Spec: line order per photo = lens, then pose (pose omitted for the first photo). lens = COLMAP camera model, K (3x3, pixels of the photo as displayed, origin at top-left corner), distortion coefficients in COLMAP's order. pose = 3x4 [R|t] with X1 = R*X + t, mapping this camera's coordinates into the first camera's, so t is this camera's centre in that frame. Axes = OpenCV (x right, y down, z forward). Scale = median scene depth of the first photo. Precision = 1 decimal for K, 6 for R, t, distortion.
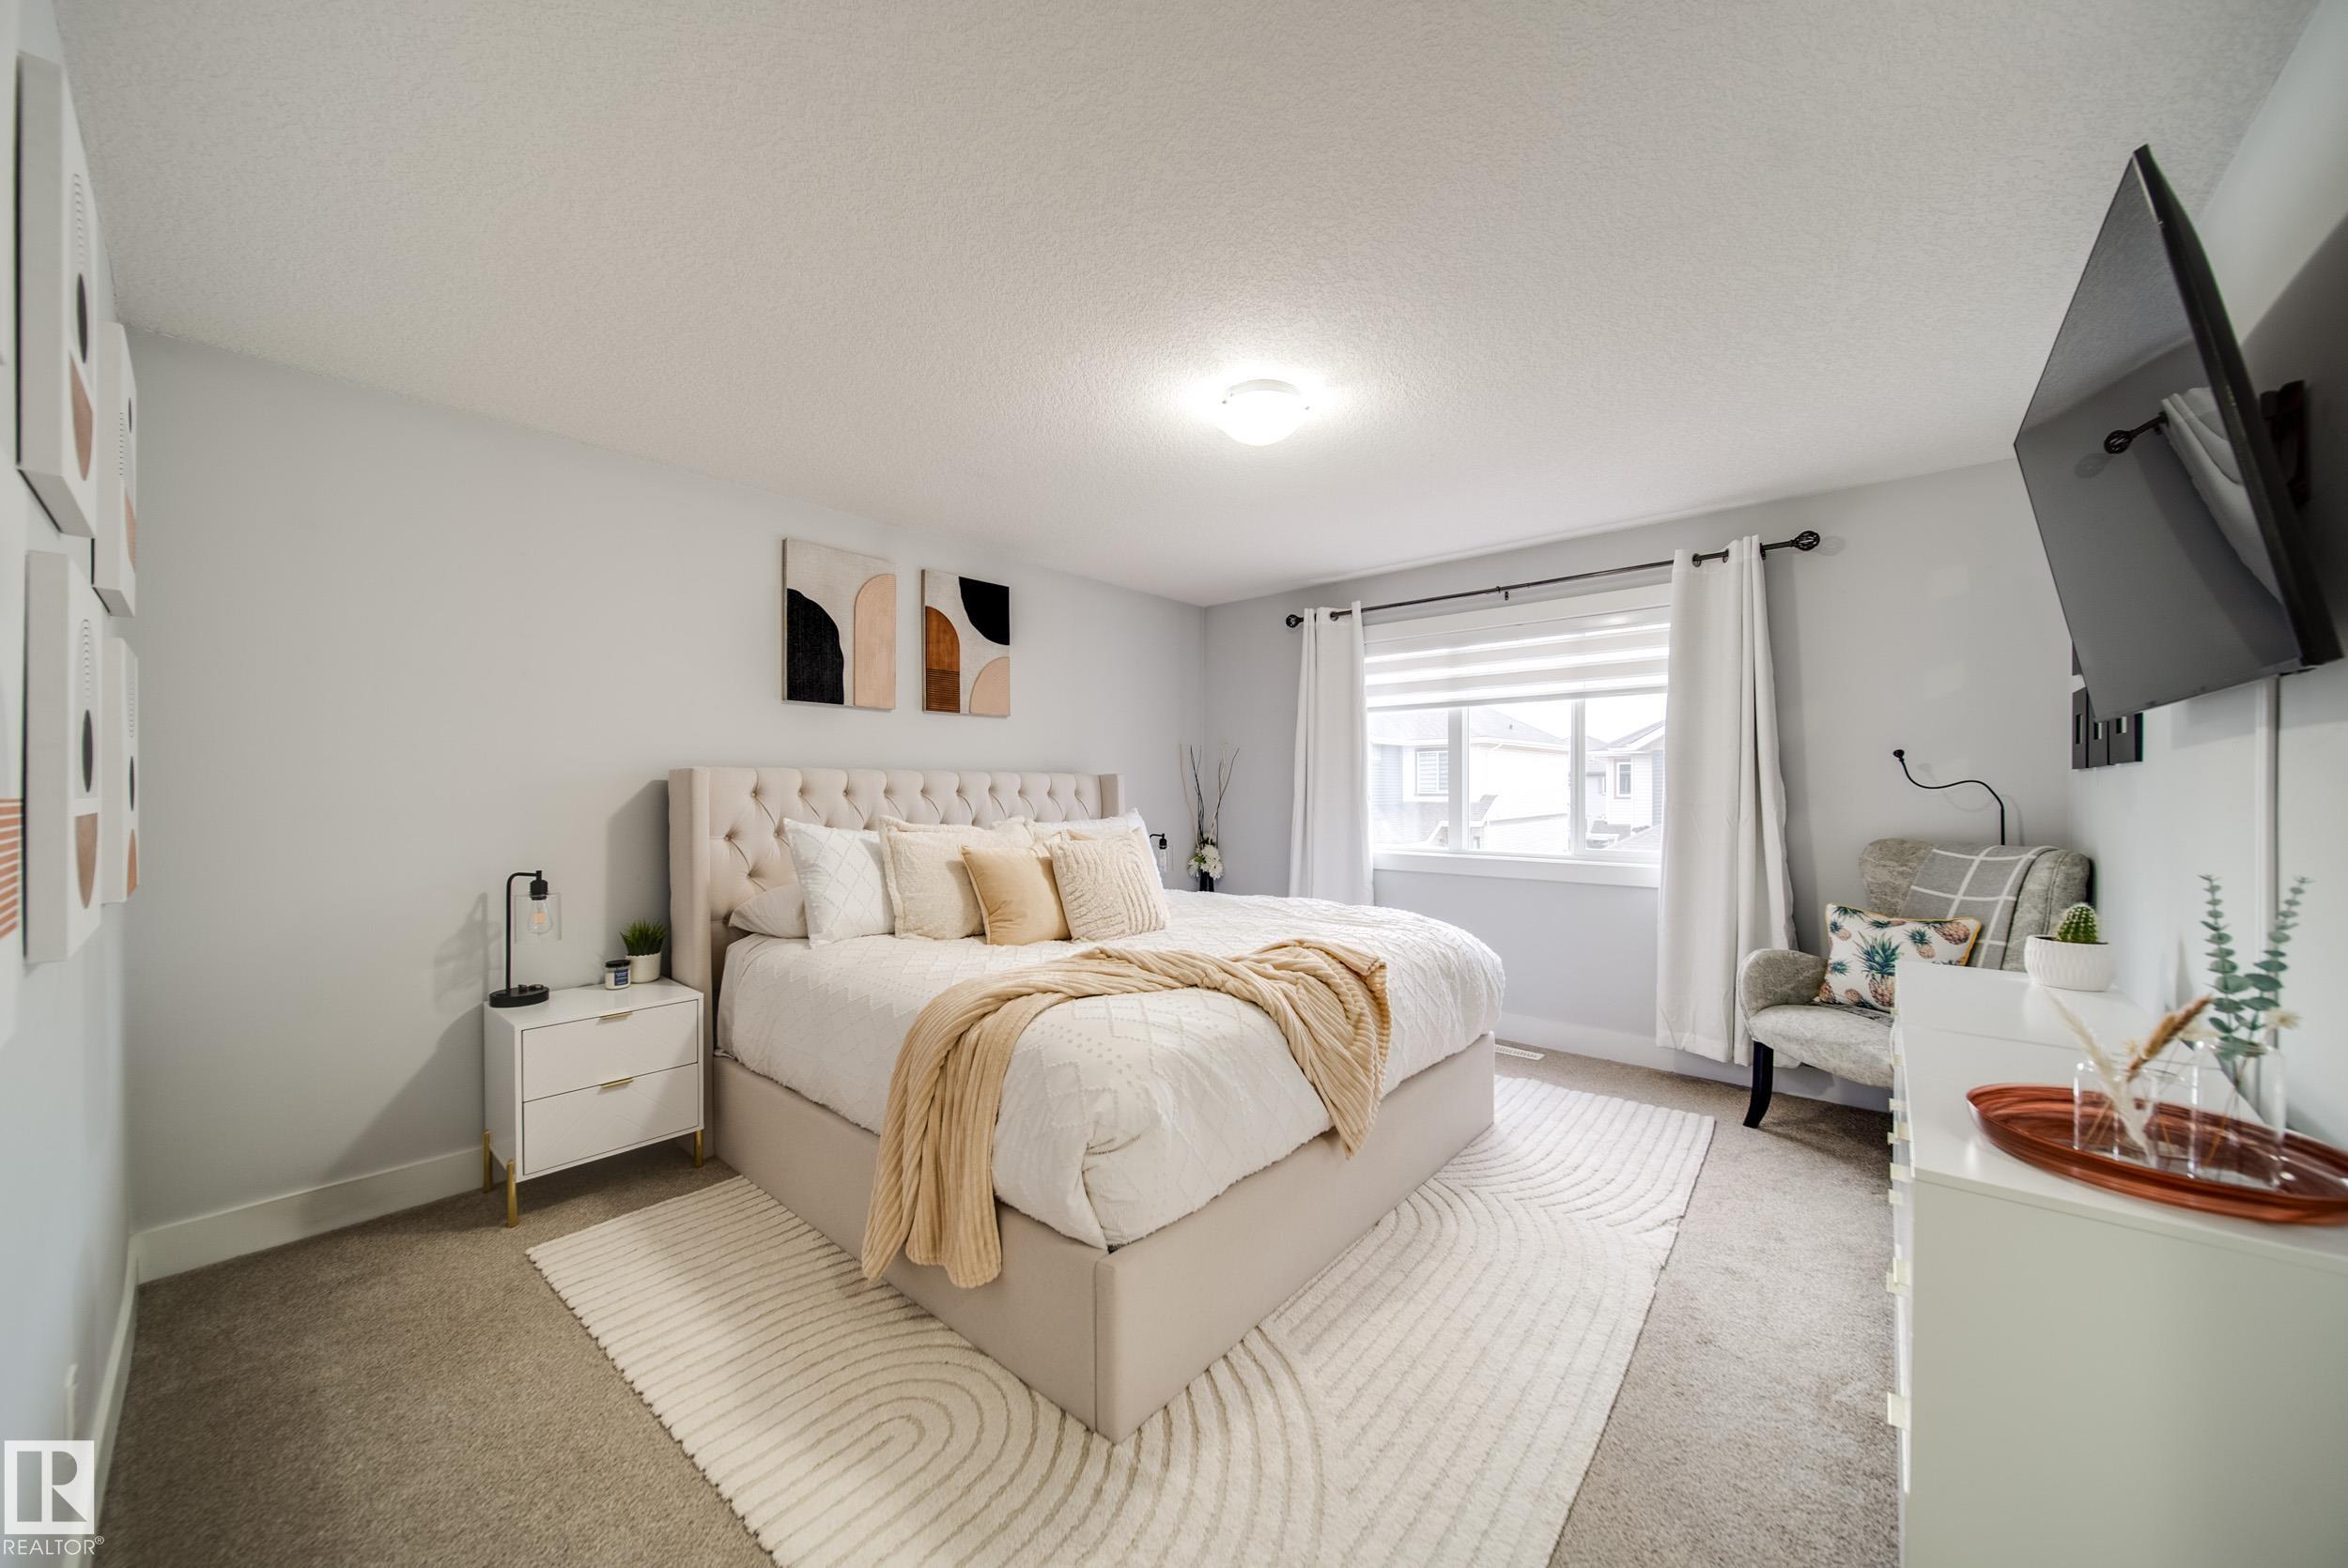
lens RADIAL K [[826.3, 0, 1161.3], [0, 826.3, 801.1], [0, 0, 1]] dist [-0.019107, -0.000112]
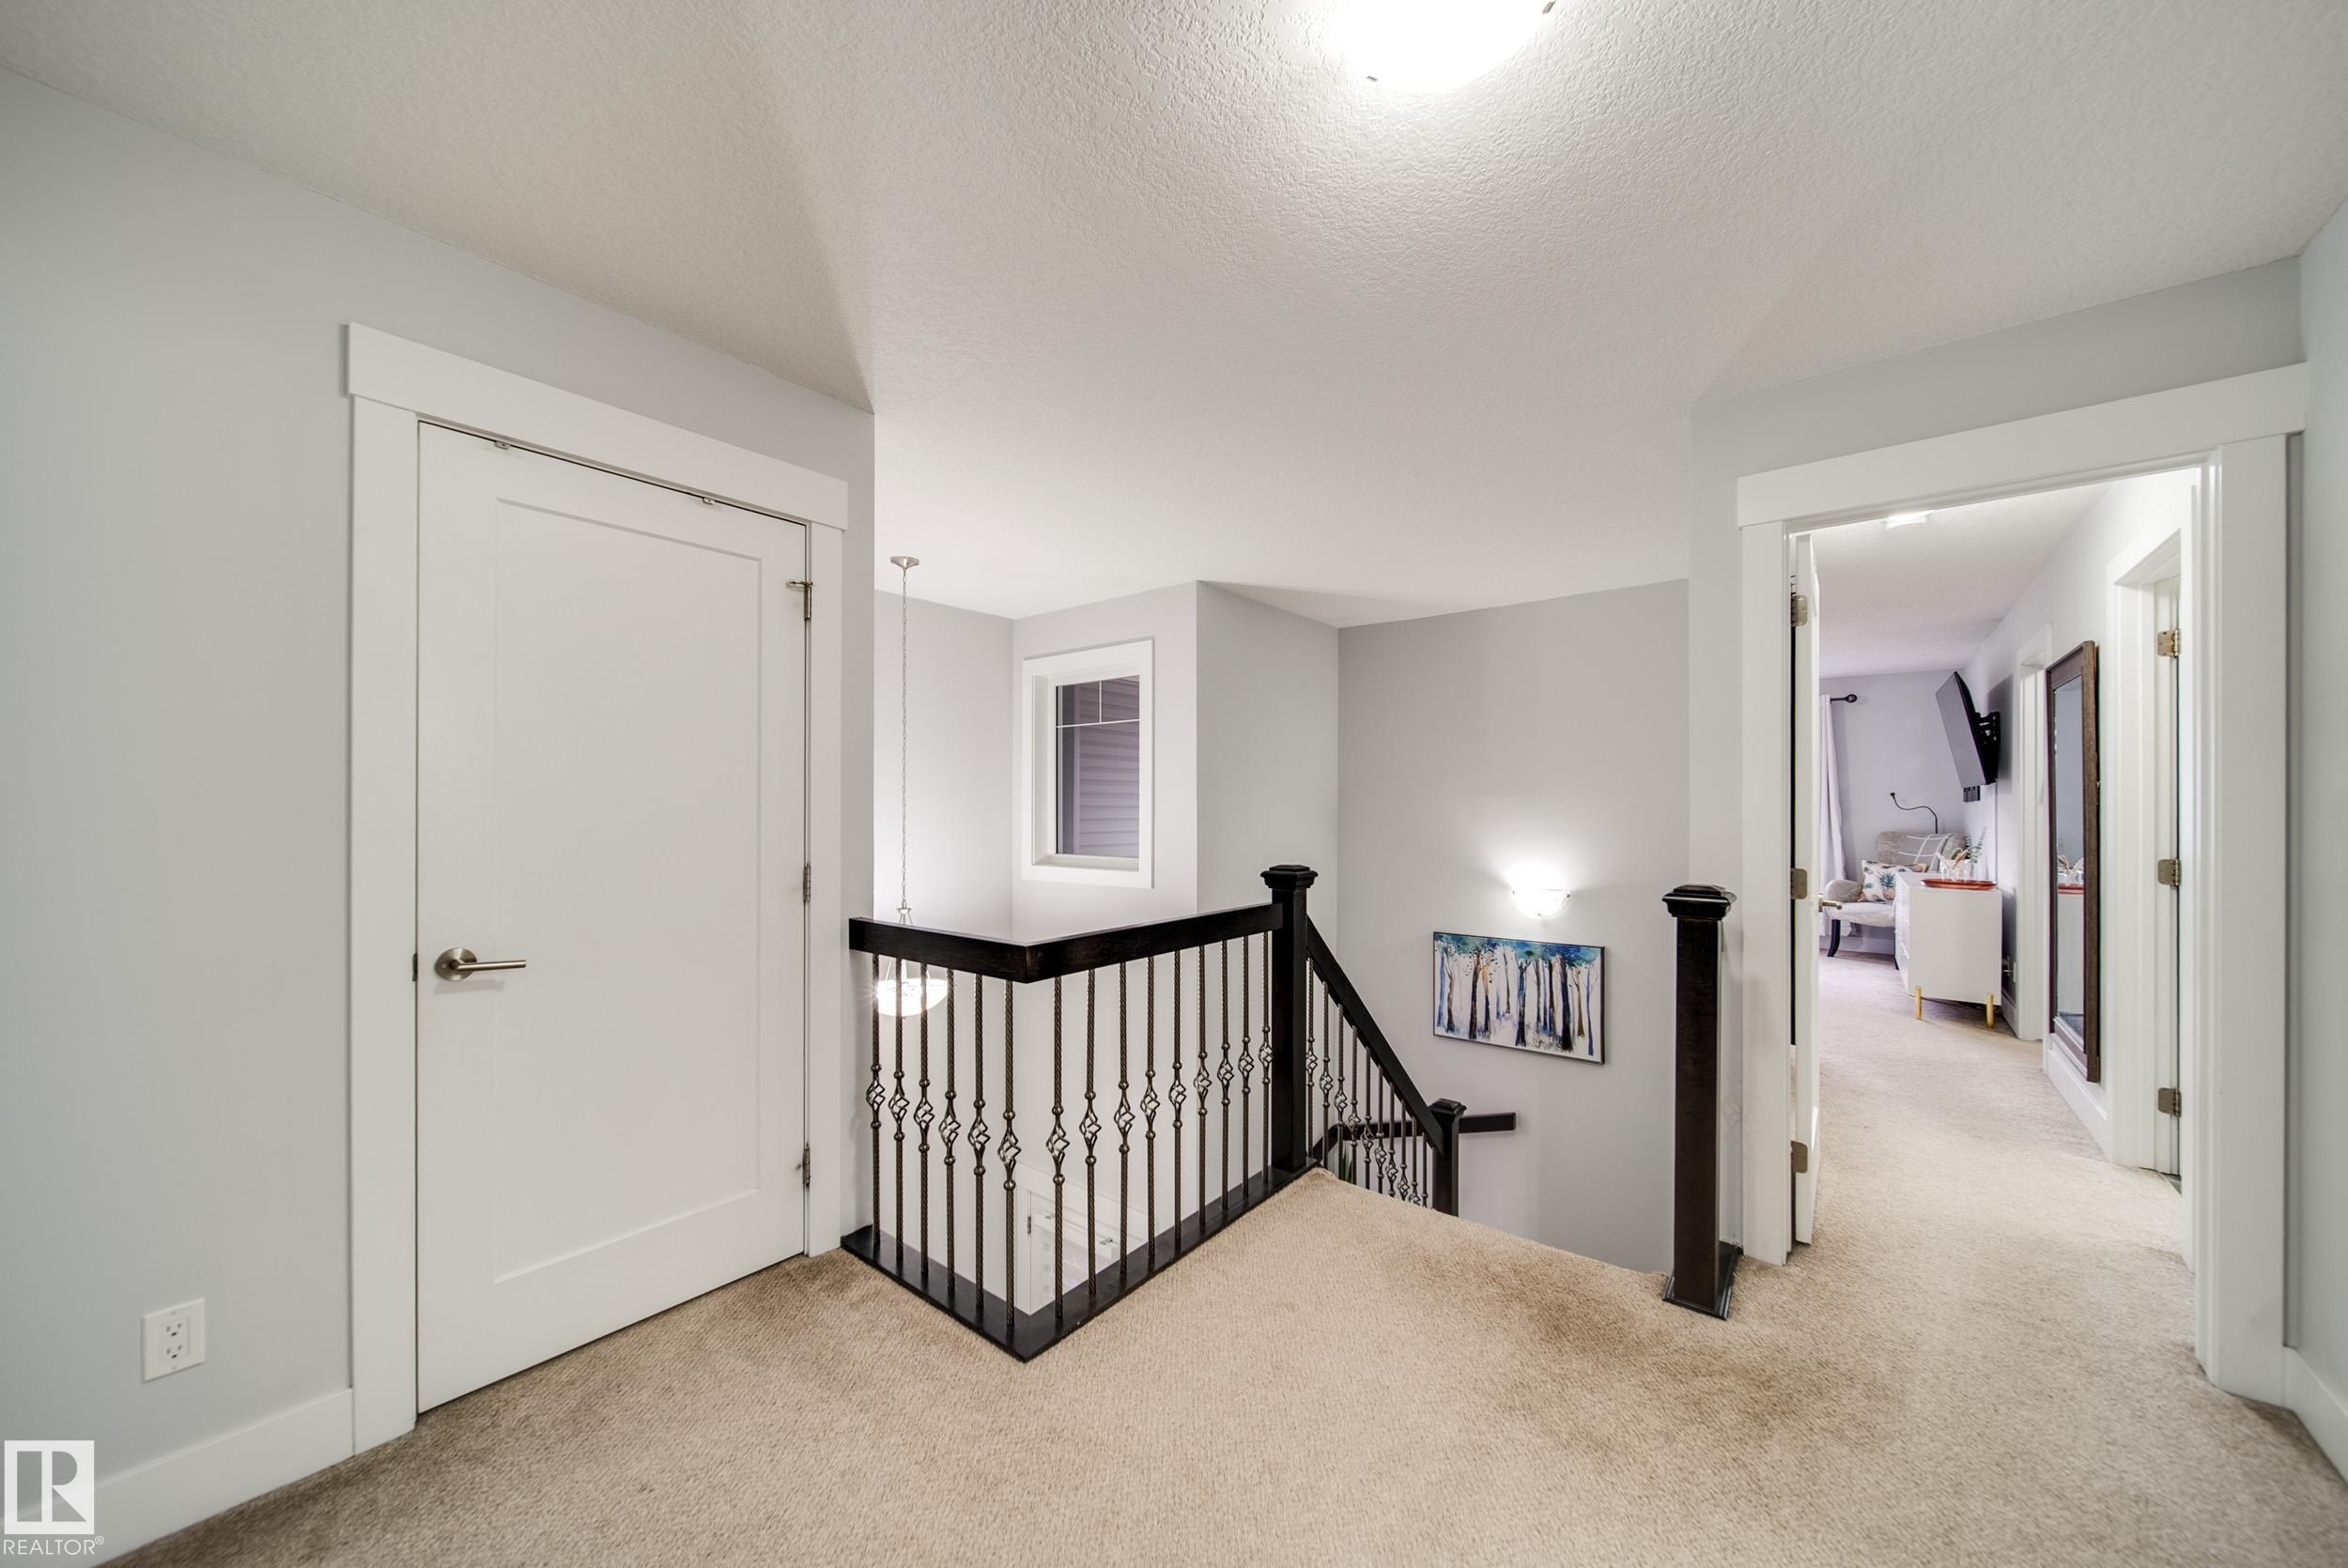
lens RADIAL K [[838.3, 0, 1168.6], [0, 838.3, 817.0], [0, 0, 1]] dist [-0.002801, -0.000221]
pose [[0.999204, -0.000496, 0.039891, -1.215950], [0.000550, 0.999999, -0.001353, 0.005845], [-0.039890, 0.001374, 0.999203, -1.263945]]
